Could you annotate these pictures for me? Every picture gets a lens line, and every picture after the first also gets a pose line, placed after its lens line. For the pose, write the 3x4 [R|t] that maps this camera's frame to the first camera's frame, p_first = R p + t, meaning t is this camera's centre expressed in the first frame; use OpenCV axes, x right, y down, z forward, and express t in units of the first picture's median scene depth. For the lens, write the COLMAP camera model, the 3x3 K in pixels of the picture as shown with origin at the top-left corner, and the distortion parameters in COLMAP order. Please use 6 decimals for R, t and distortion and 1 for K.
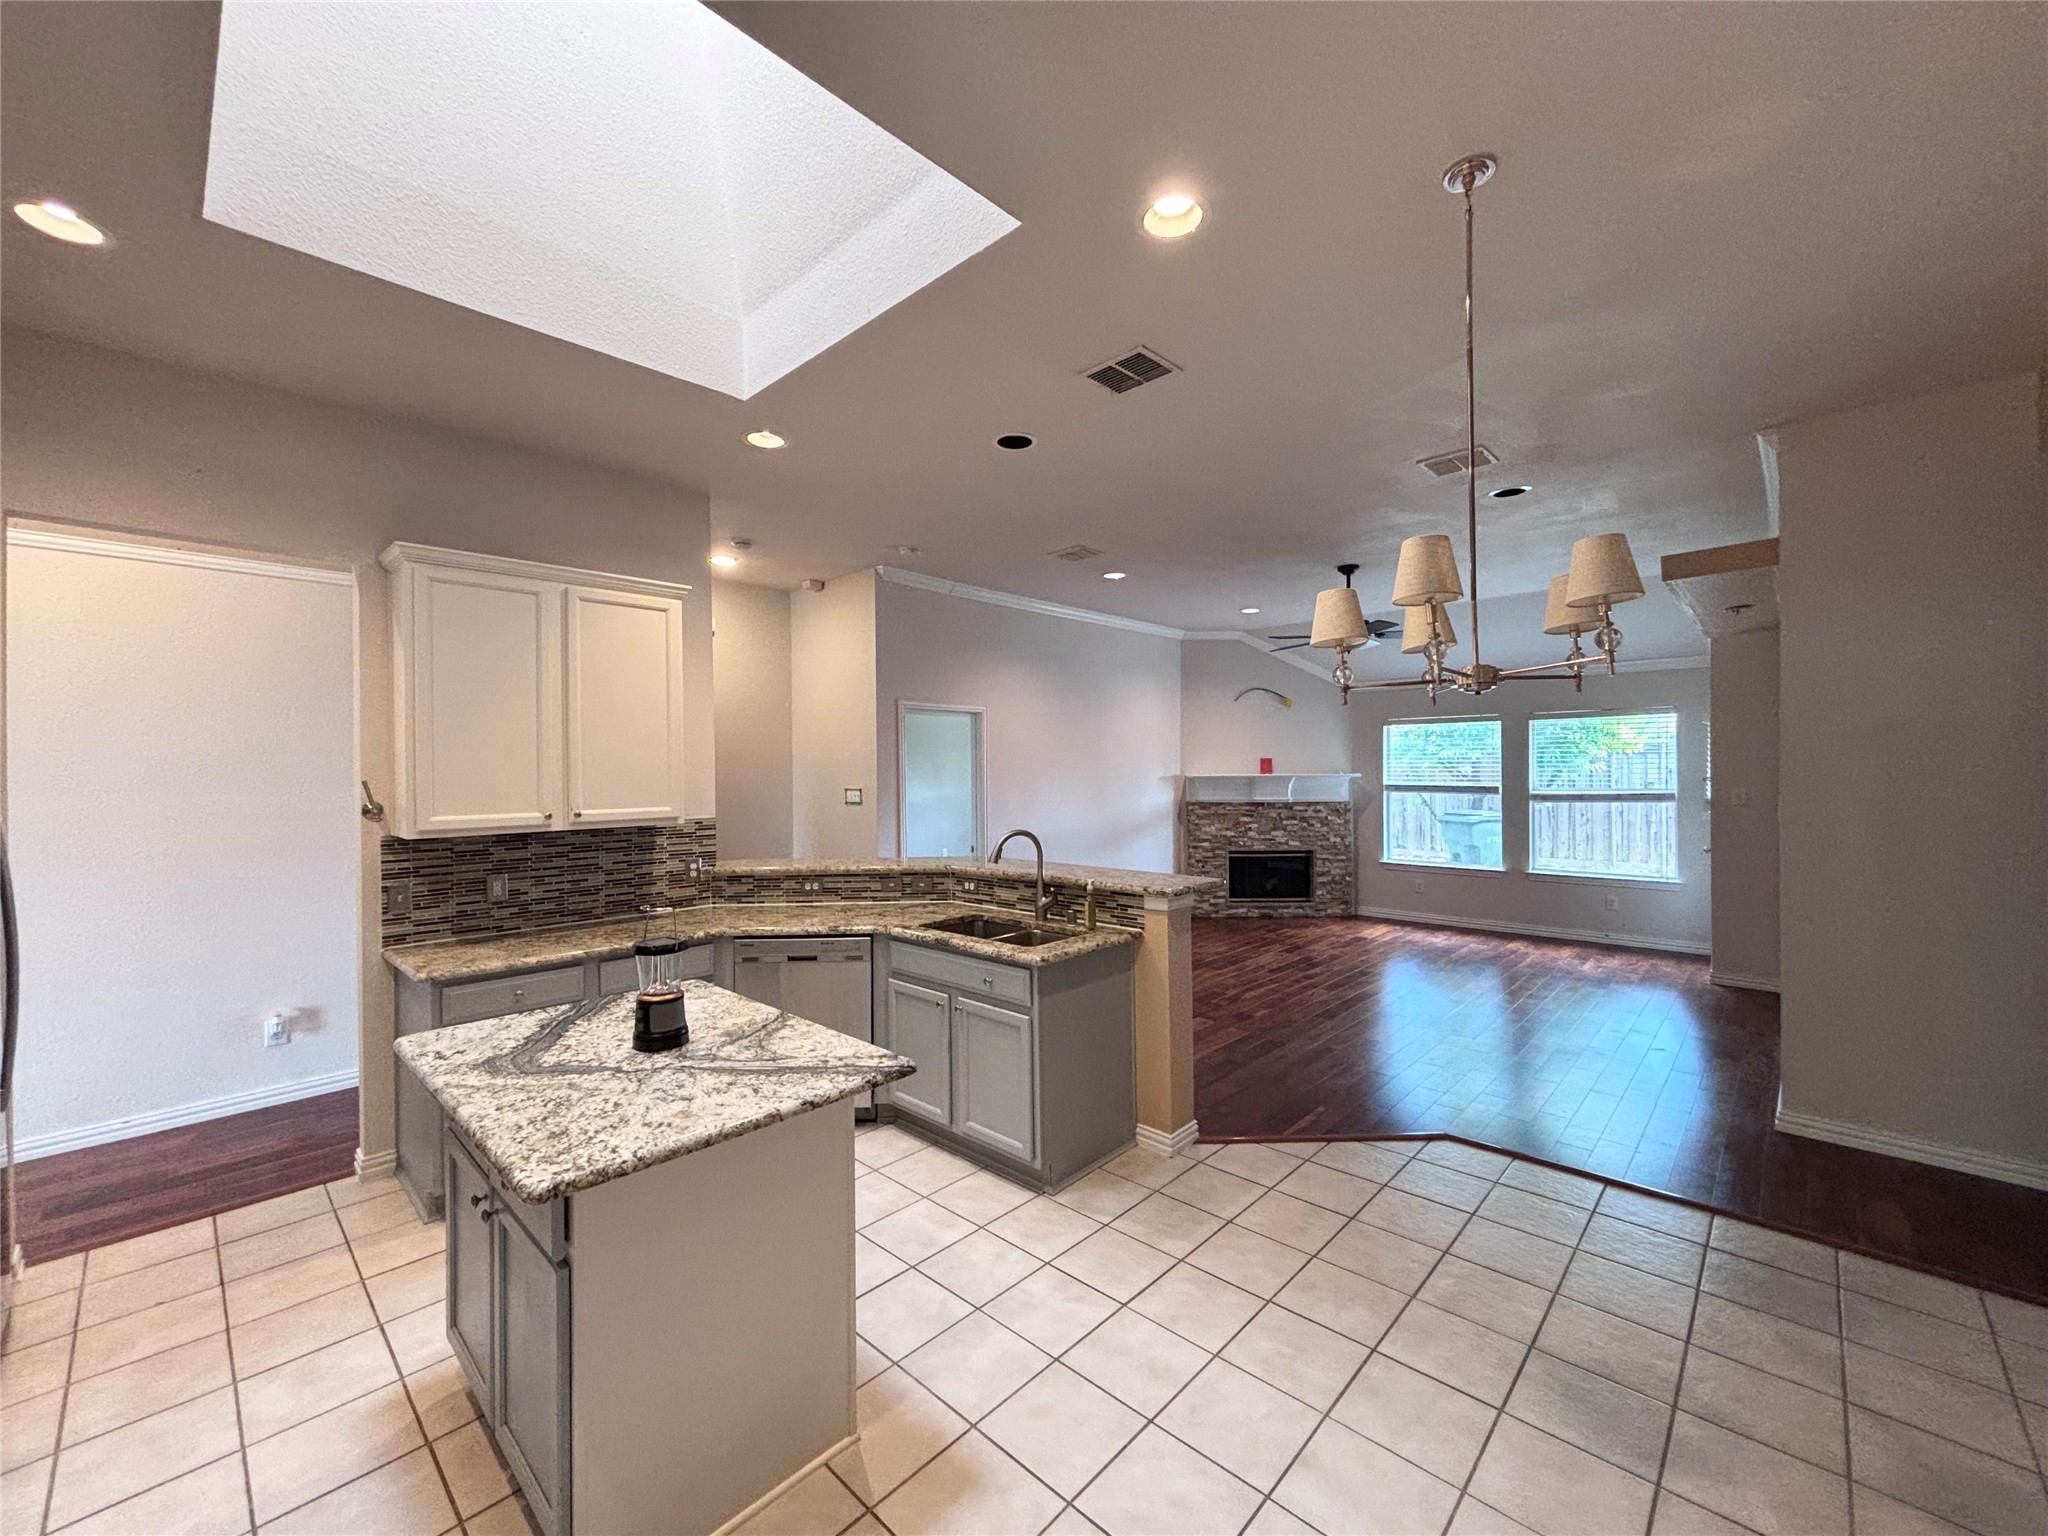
lens RADIAL K [[829.2, 0, 984.6], [0, 829.2, 766.7], [0, 0, 1]] dist [-0.048038, -0.000153]
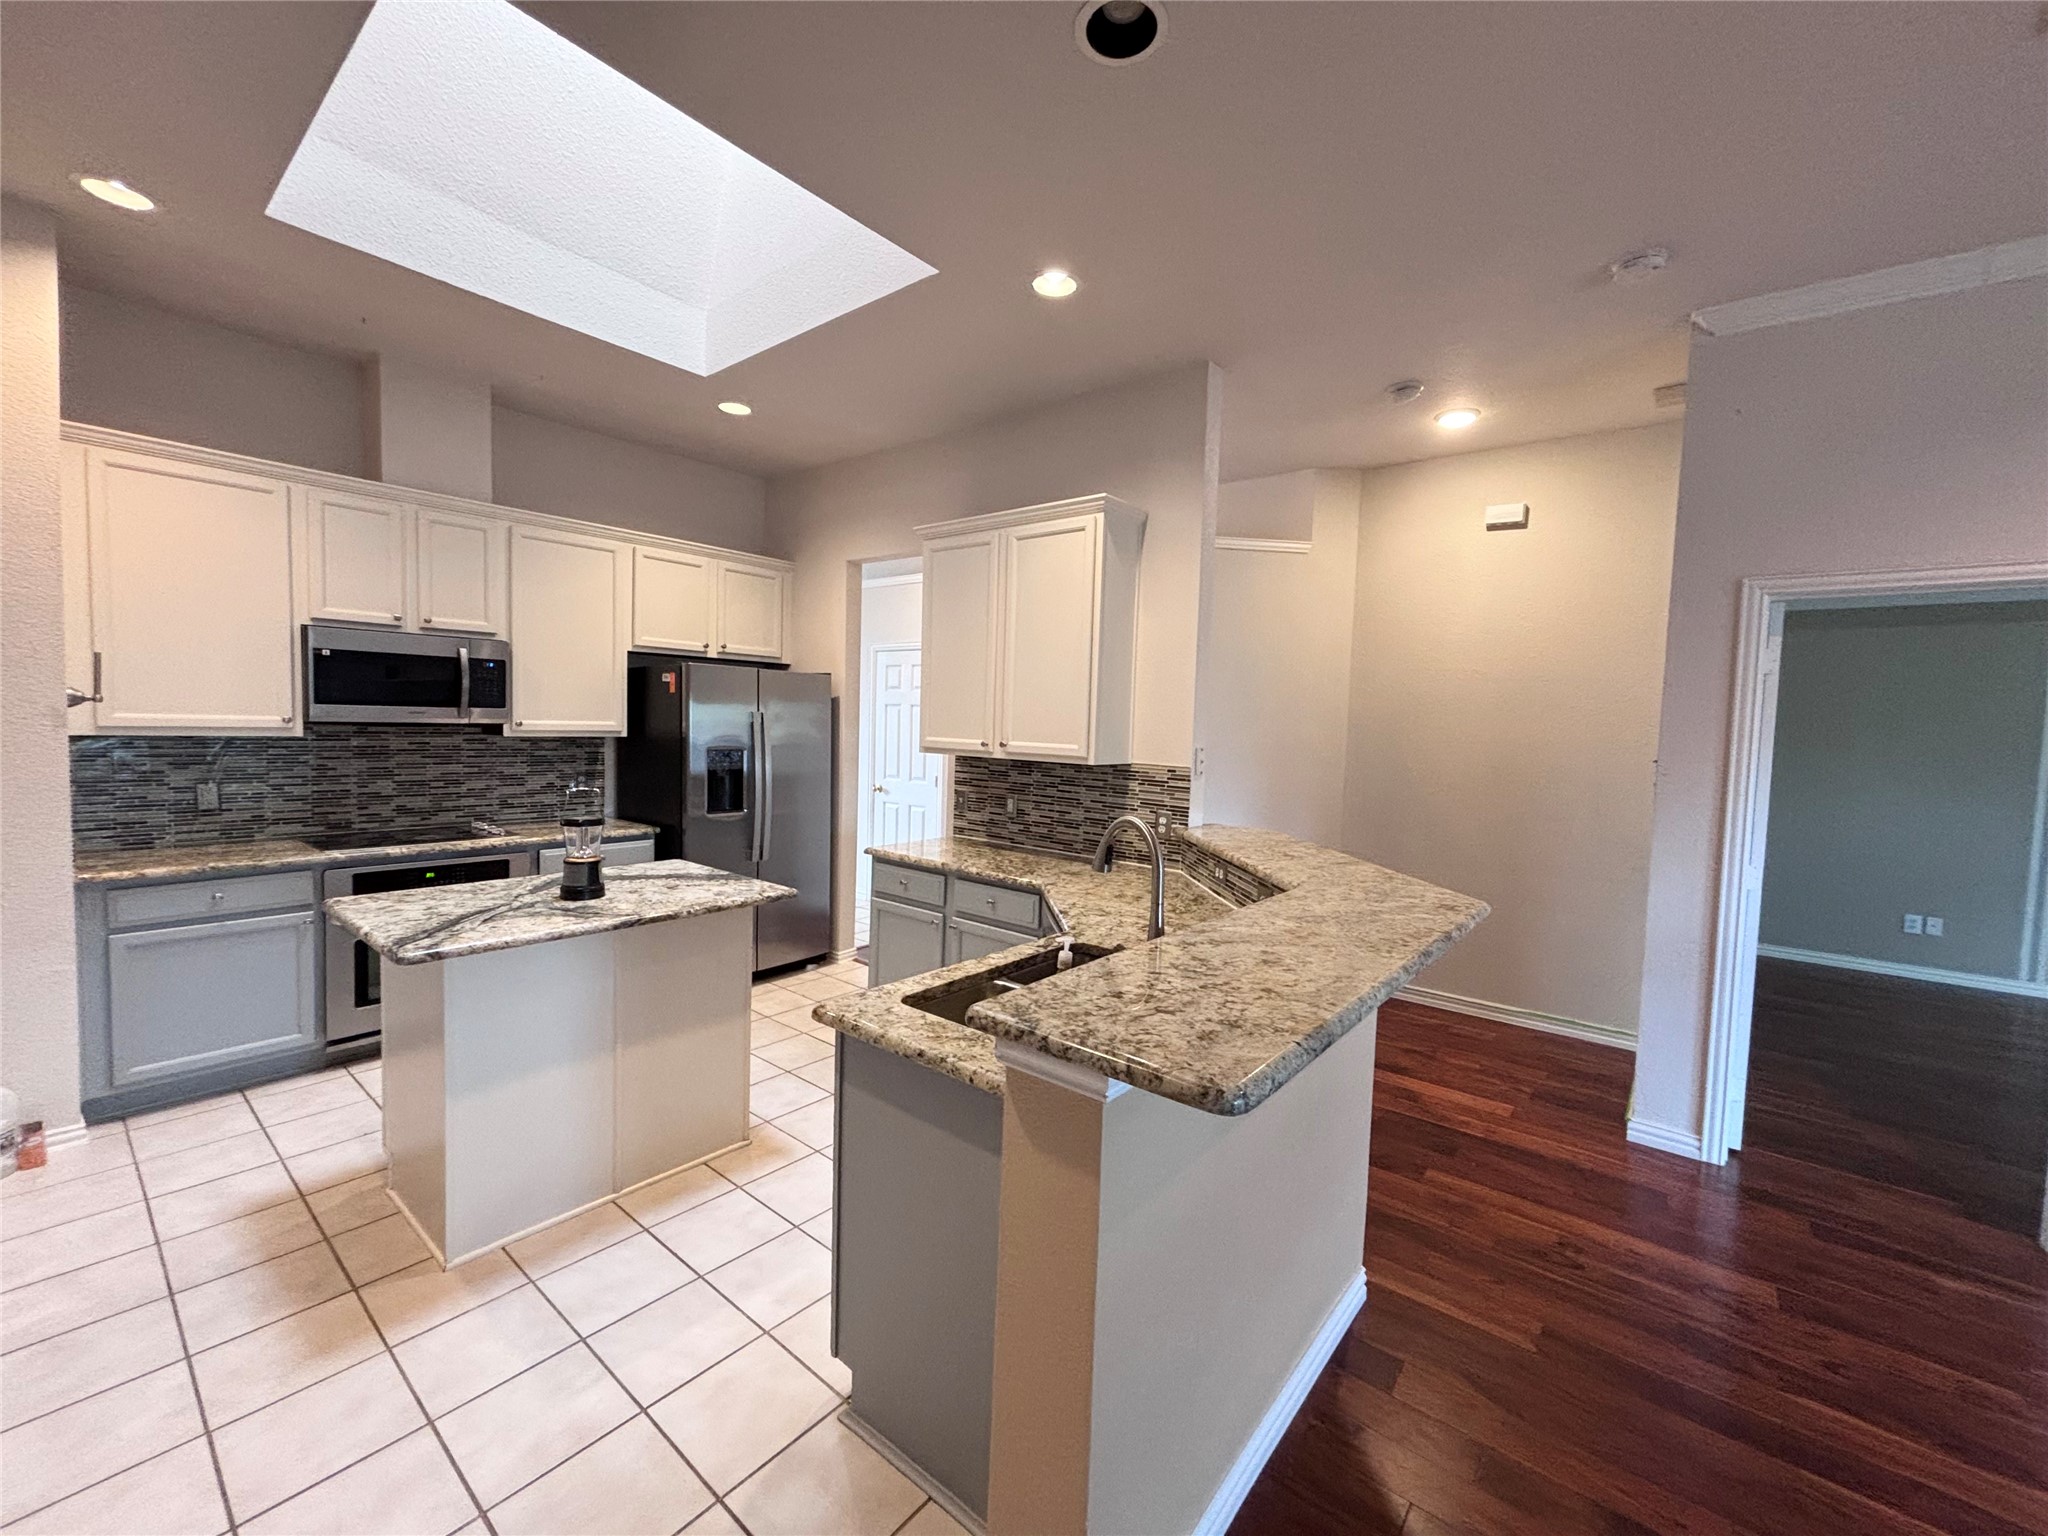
lens RADIAL K [[793.1, 0, 1024.0], [0, 793.1, 768.0], [0, 0, 1]] dist [-0.010795, -0.000293]
pose [[0.093983, 0.073800, -0.992835, 0.517123], [-0.032817, 0.996936, 0.070998, 0.014267], [0.995033, 0.025909, 0.096117, 0.892639]]
